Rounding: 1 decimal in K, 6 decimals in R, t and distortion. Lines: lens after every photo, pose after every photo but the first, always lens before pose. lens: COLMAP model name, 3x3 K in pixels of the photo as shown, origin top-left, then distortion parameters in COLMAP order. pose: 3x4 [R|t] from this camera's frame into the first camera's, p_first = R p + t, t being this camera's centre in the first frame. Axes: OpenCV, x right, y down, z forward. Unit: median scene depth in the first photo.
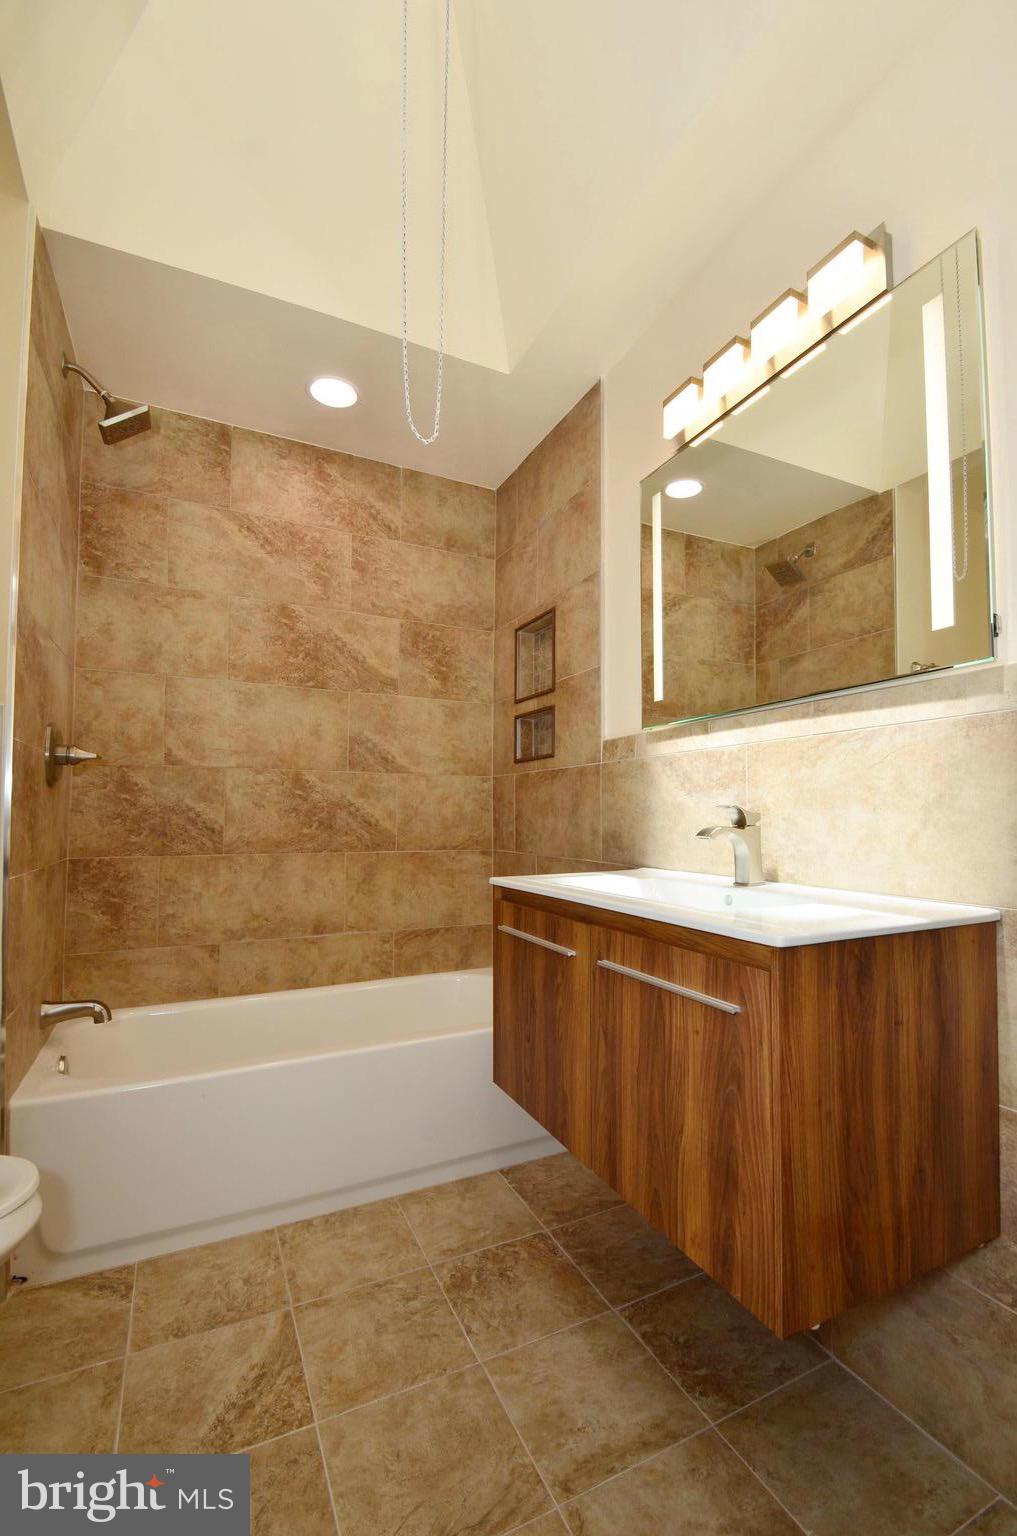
lens RADIAL K [[662.4, 0, 525.5], [0, 662.4, 792.2], [0, 0, 1]] dist [0.006690, -0.013394]
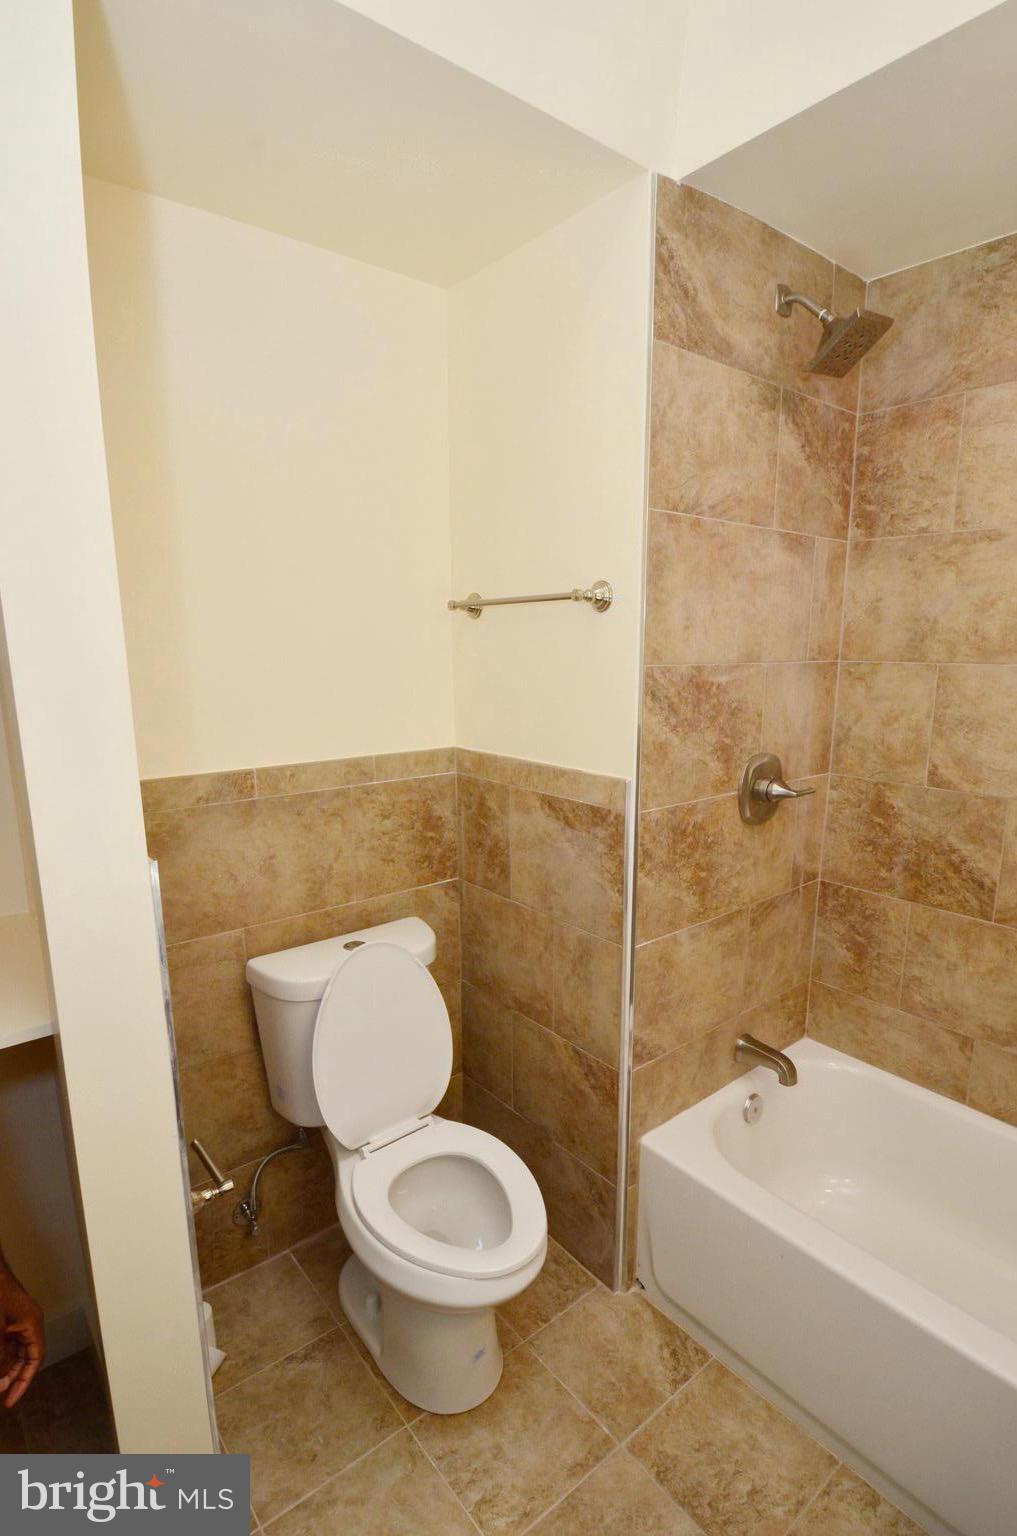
lens RADIAL K [[757.4, 0, 532.9], [0, 757.4, 795.0], [0, 0, 1]] dist [-0.008317, -0.010995]
pose [[0.230203, 0.189190, -0.954575, 0.165197], [0.031645, 0.978946, 0.201652, -0.218901], [0.972628, -0.076628, 0.219370, 0.389130]]
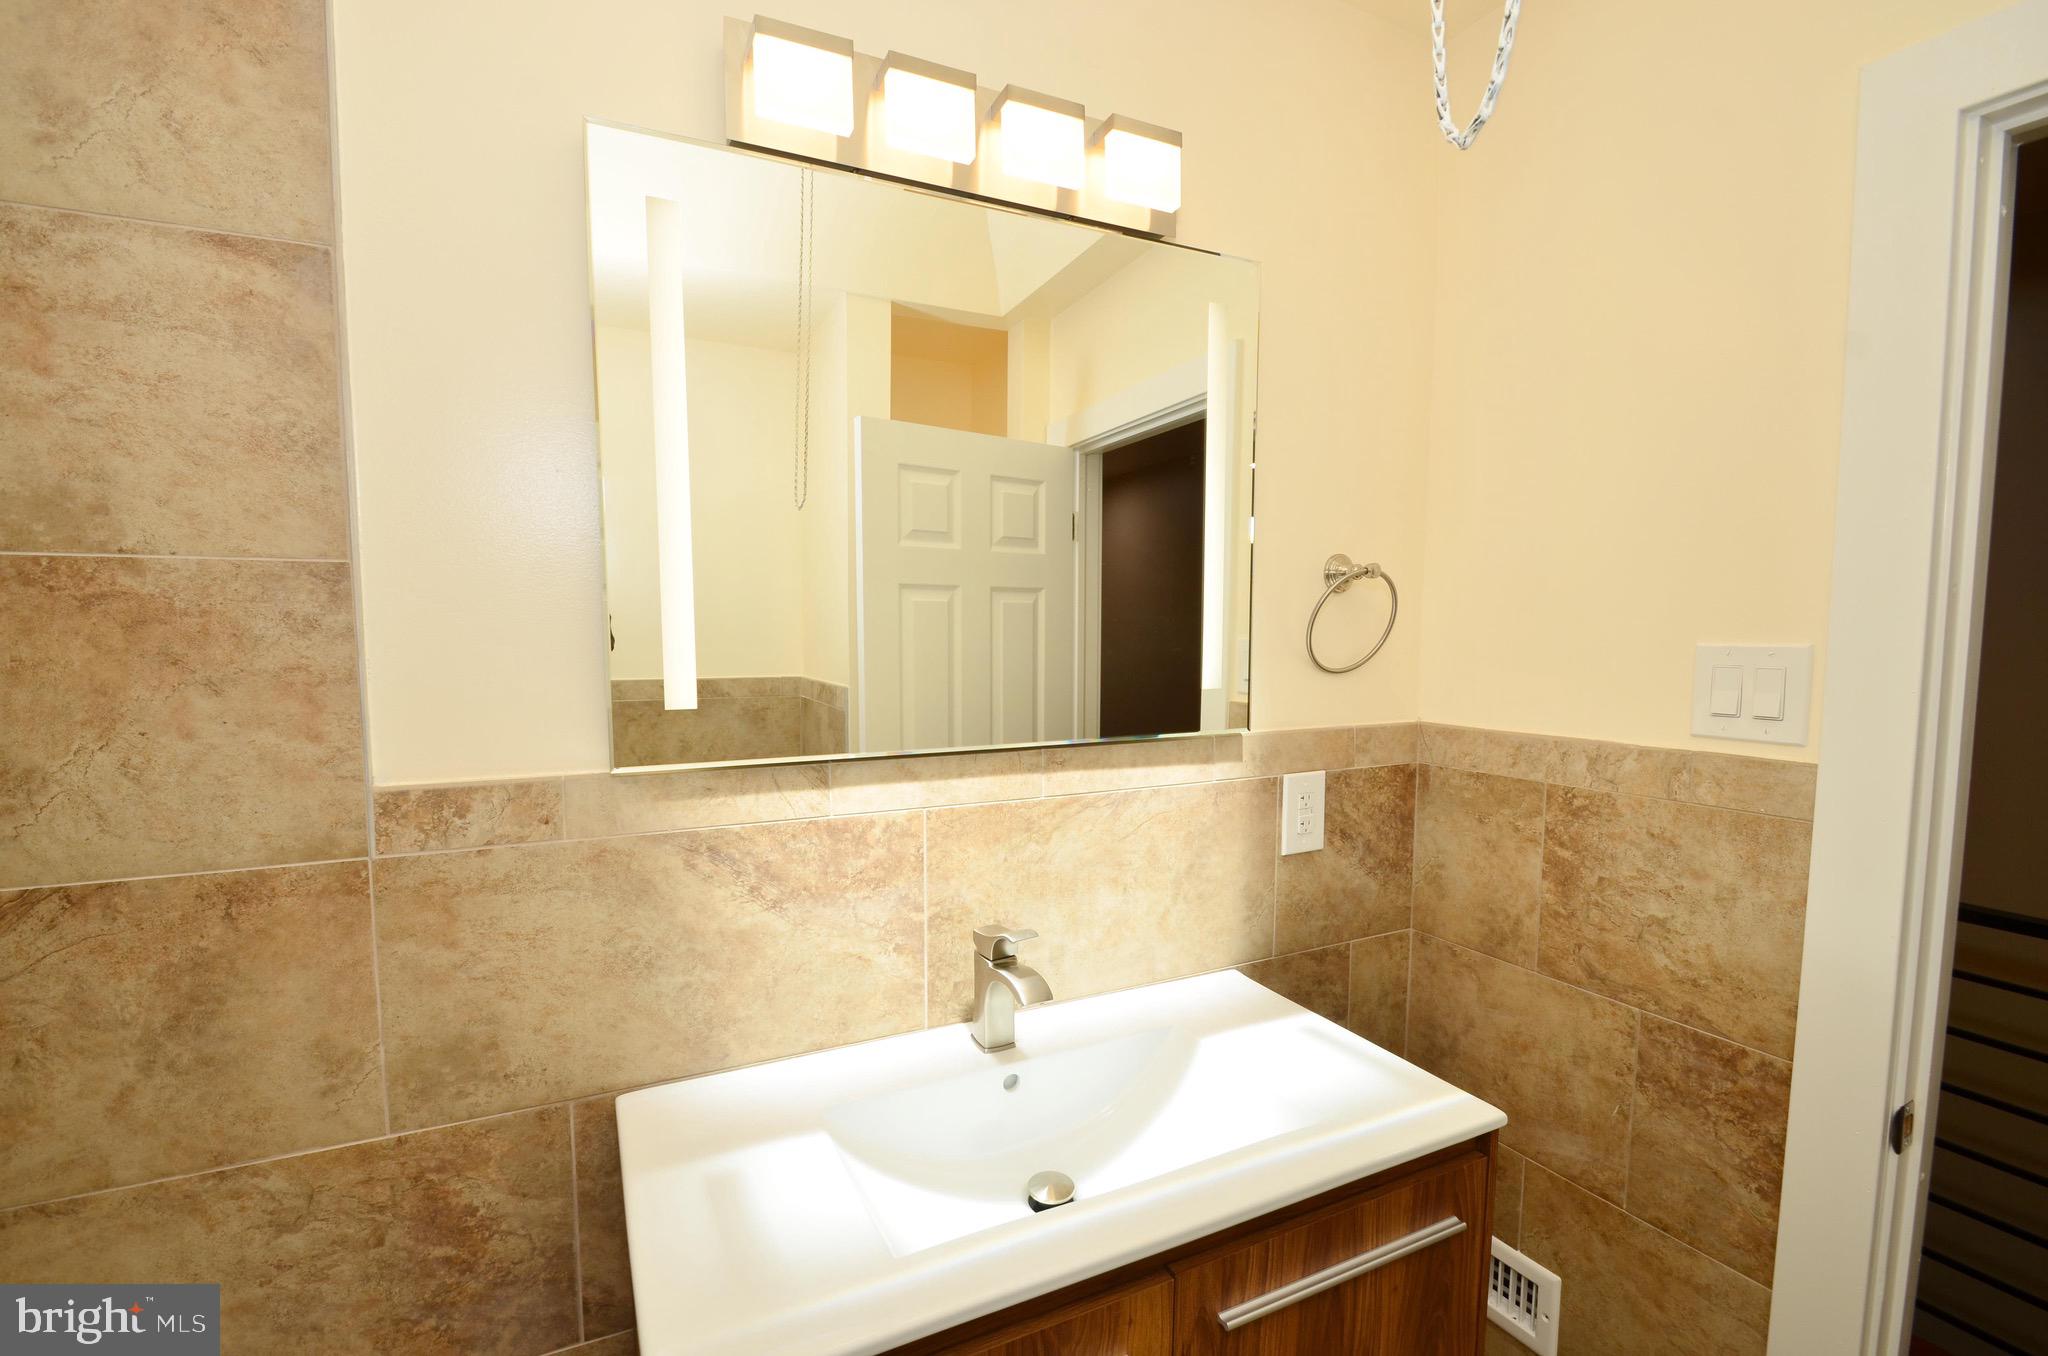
lens RADIAL K [[883.2, 0, 994.8], [0, 883.2, 708.8], [0, 0, 1]] dist [0.006690, -0.013394]
pose [[0.021576, -0.089197, 0.995780, -0.295046], [-0.034209, 0.995363, 0.089901, -0.157851], [-0.999182, -0.036004, 0.018425, 0.630033]]
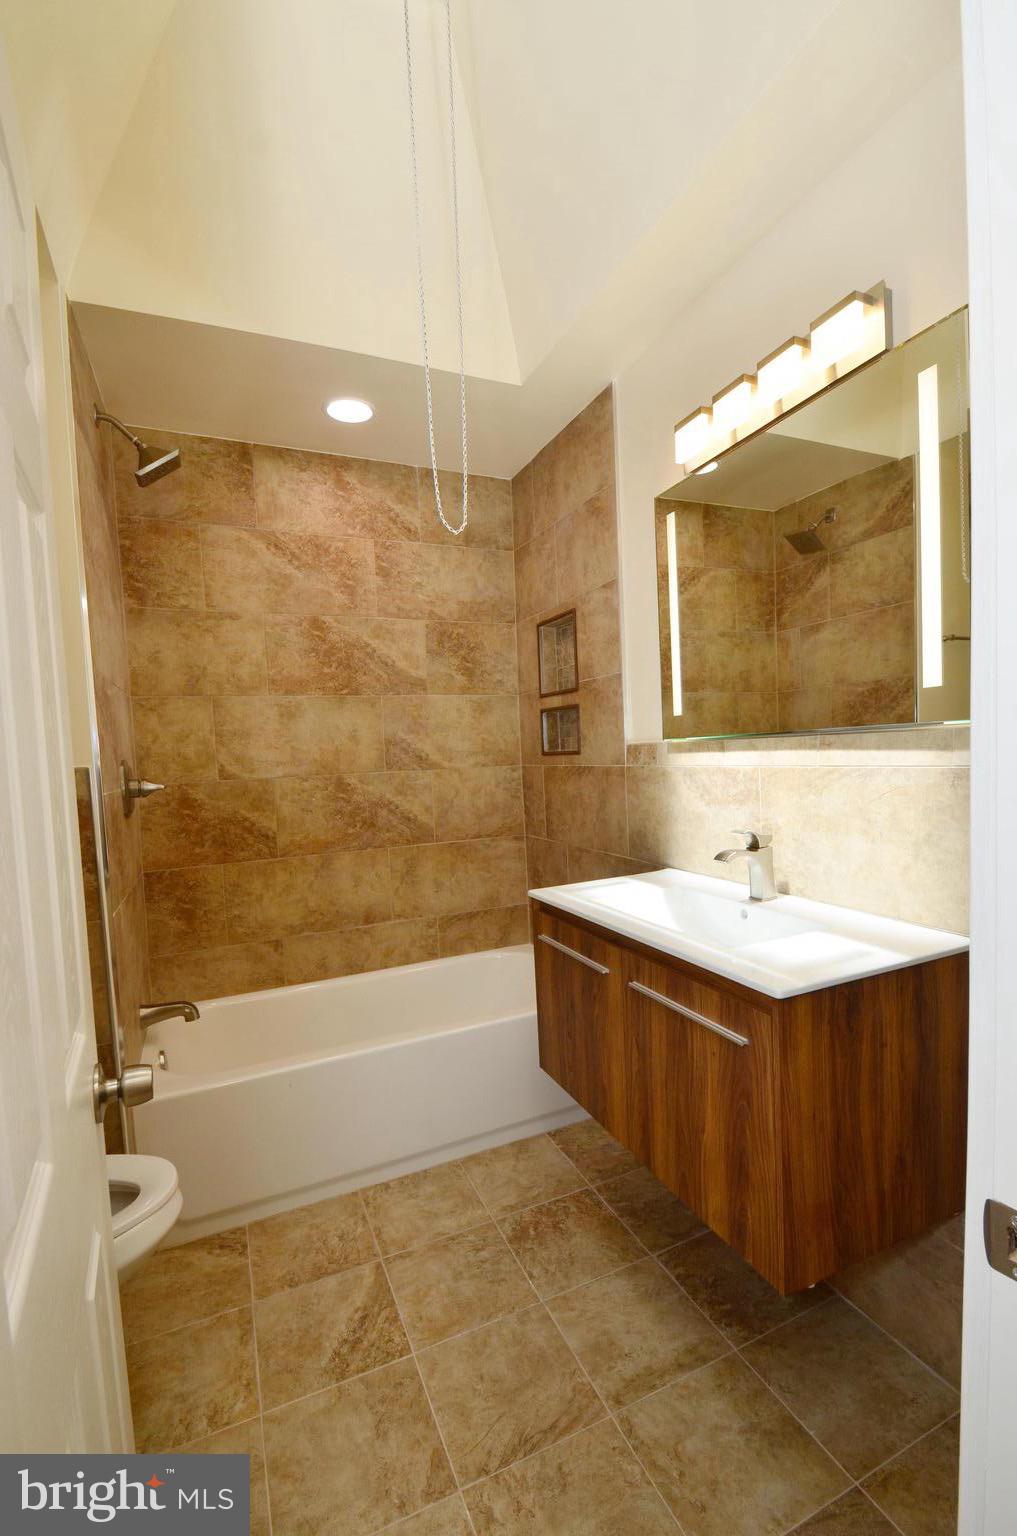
lens RADIAL K [[674.0, 0, 525.9], [0, 674.0, 791.0], [0, 0, 1]] dist [0.003959, -0.014249]
pose [[0.998325, -0.044349, -0.037152, -0.006264], [0.047693, 0.994375, 0.094576, -0.105111], [0.032749, -0.096190, 0.994824, -0.076928]]
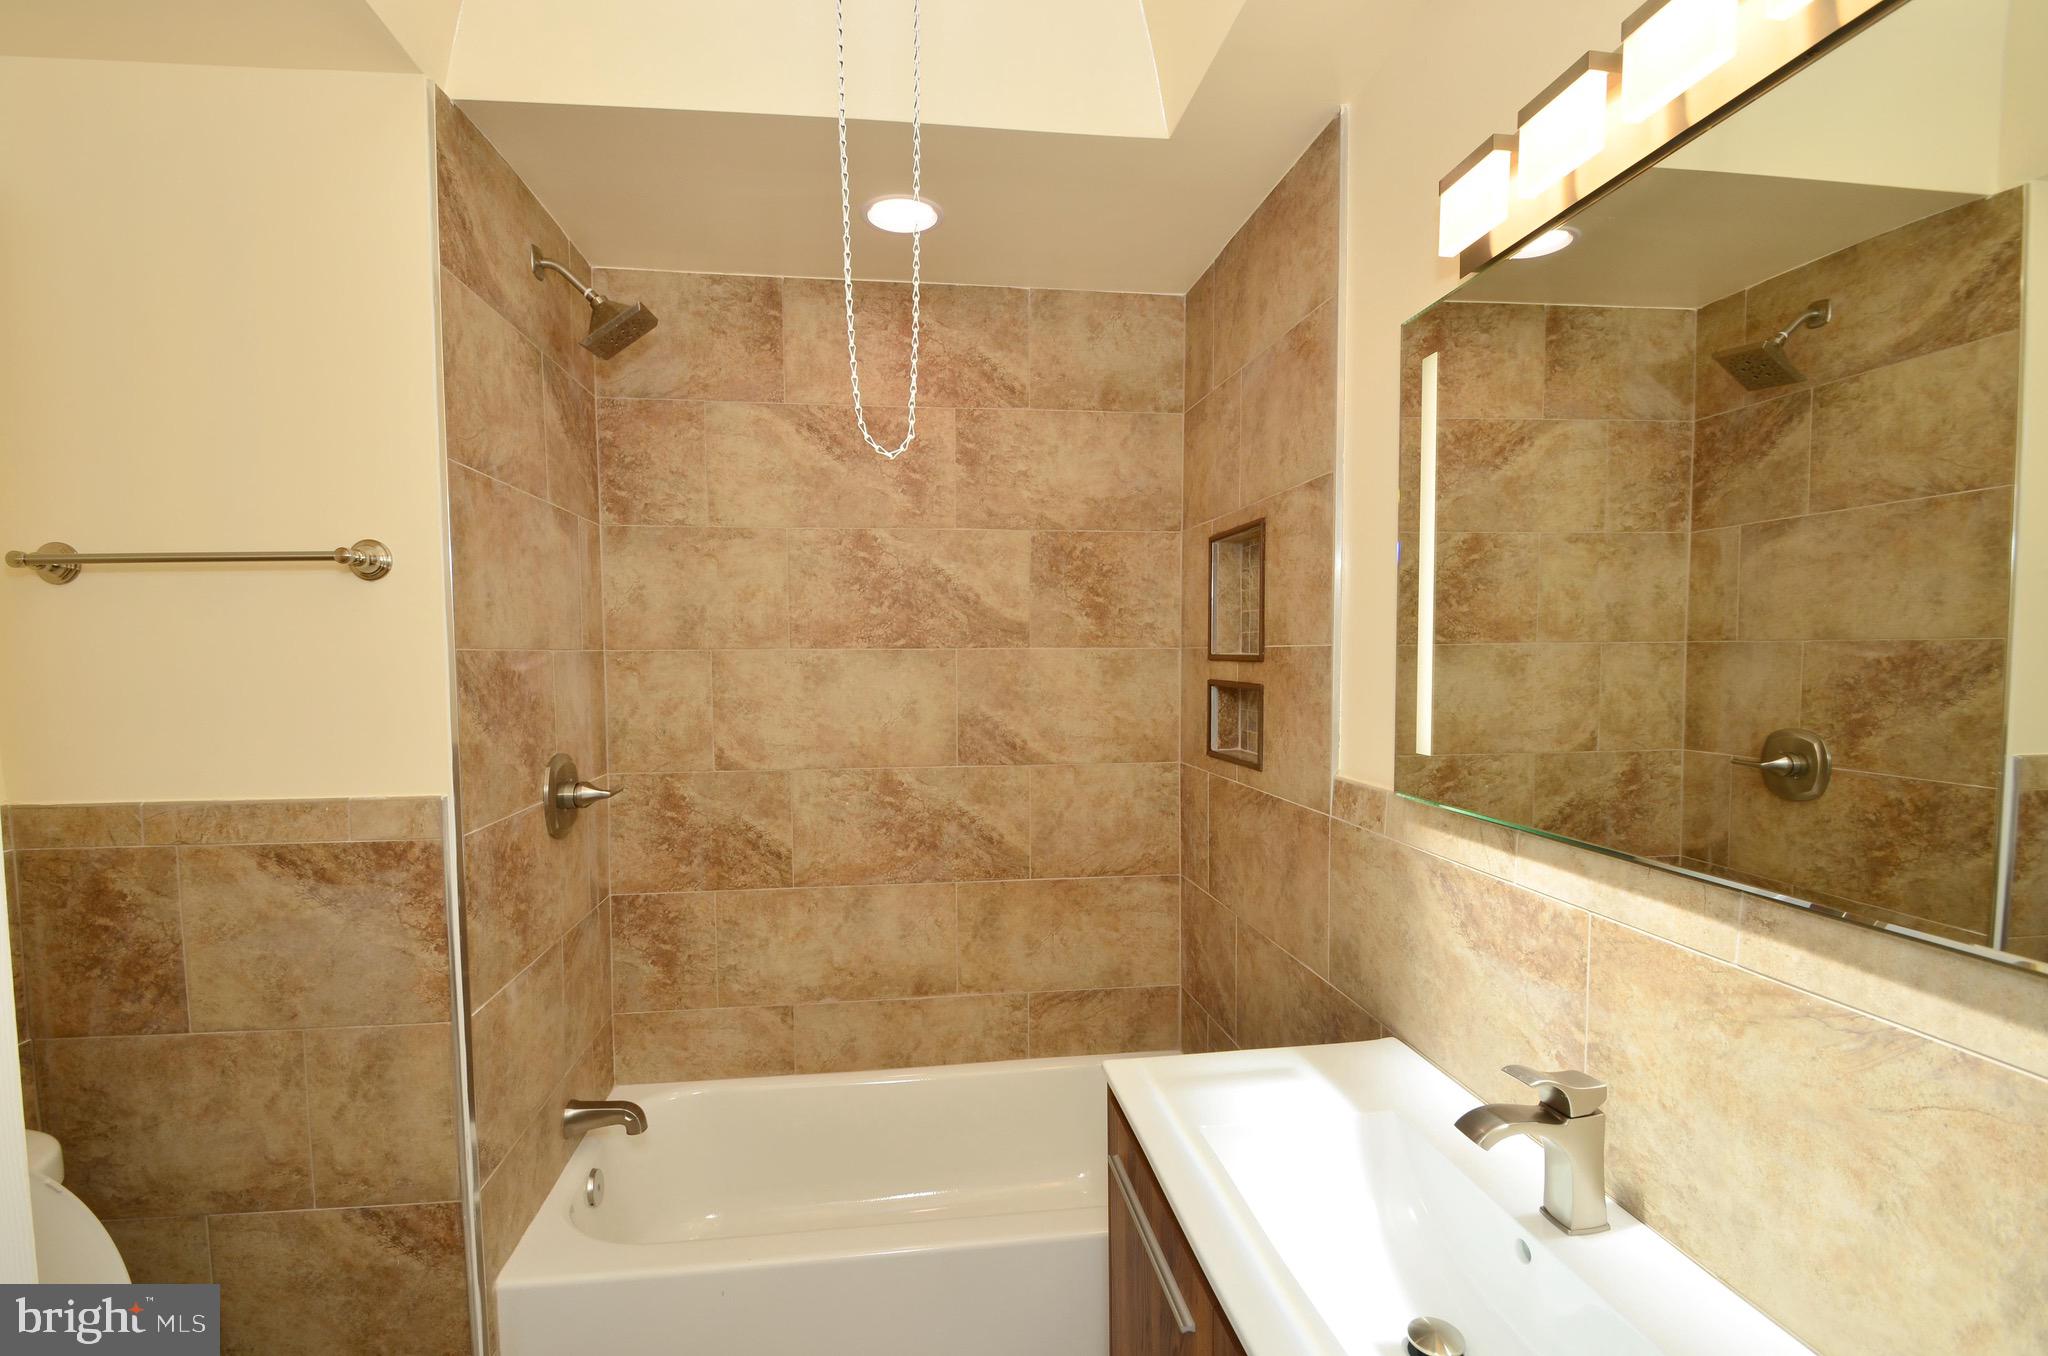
lens RADIAL K [[903.9, 0, 994.3], [0, 903.9, 706.8], [0, 0, 1]] dist [0.000081, -0.010624]
pose [[0.940837, 0.009898, -0.338714, 0.096449], [0.021928, 0.995700, 0.090007, -0.200239], [0.338148, -0.092109, 0.936575, 0.160608]]
